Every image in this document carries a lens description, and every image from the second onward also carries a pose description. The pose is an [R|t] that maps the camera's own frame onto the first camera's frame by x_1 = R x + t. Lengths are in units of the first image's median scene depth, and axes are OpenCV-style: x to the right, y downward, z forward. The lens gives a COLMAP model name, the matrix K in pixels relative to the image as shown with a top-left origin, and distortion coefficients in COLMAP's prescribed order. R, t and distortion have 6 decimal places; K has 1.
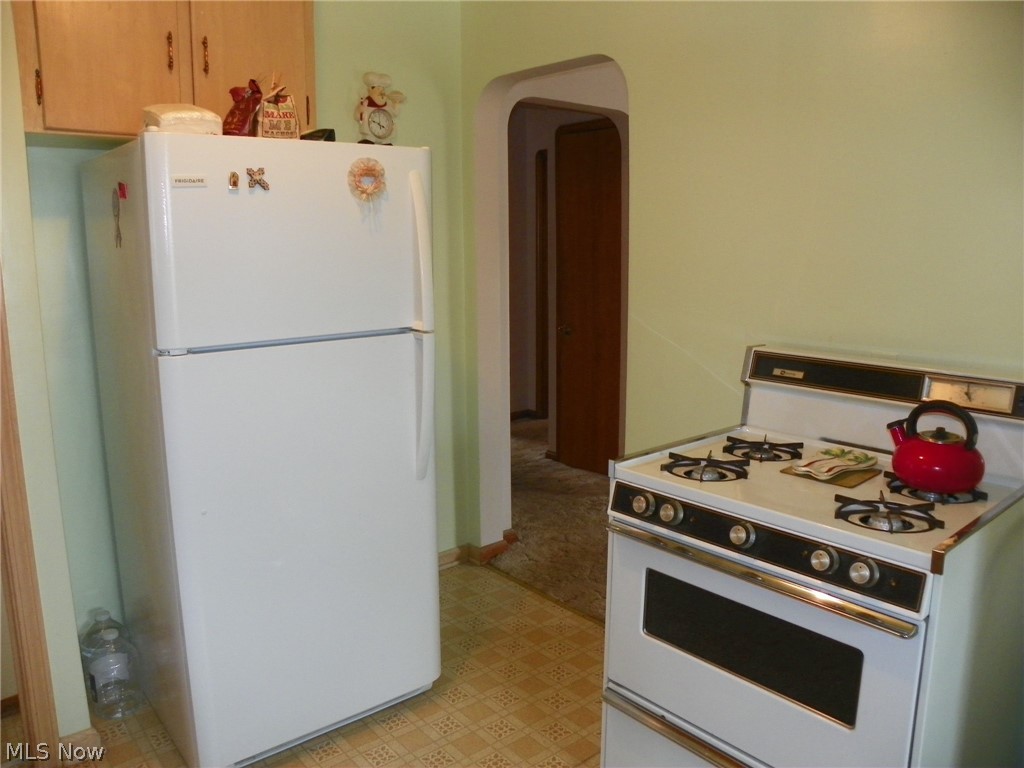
lens RADIAL K [[784.3, 0, 512.0], [0, 784.3, 384.0], [0, 0, 1]] dist [-0.100268, 0.006567]
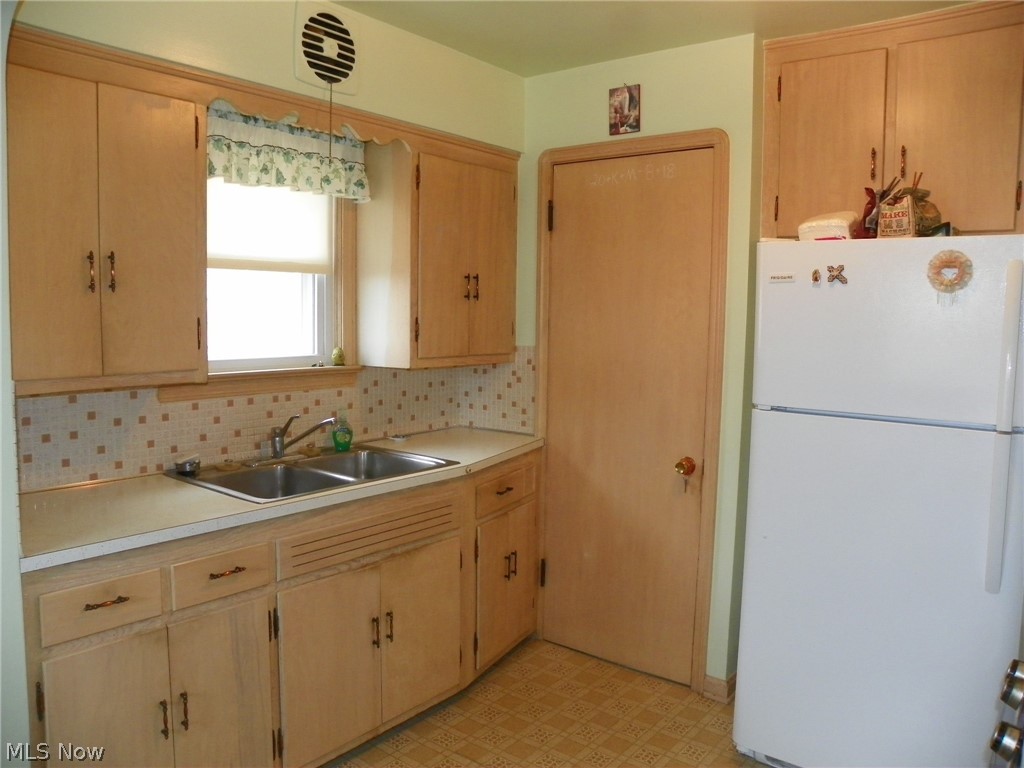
lens RADIAL K [[784.3, 0, 512.0], [0, 784.3, 384.0], [0, 0, 1]] dist [-0.100268, 0.006567]
pose [[0.202219, 0.101250, -0.974092, 0.691241], [-0.190442, 0.979720, 0.062300, -0.073956], [0.960645, 0.172910, 0.217400, 0.271539]]
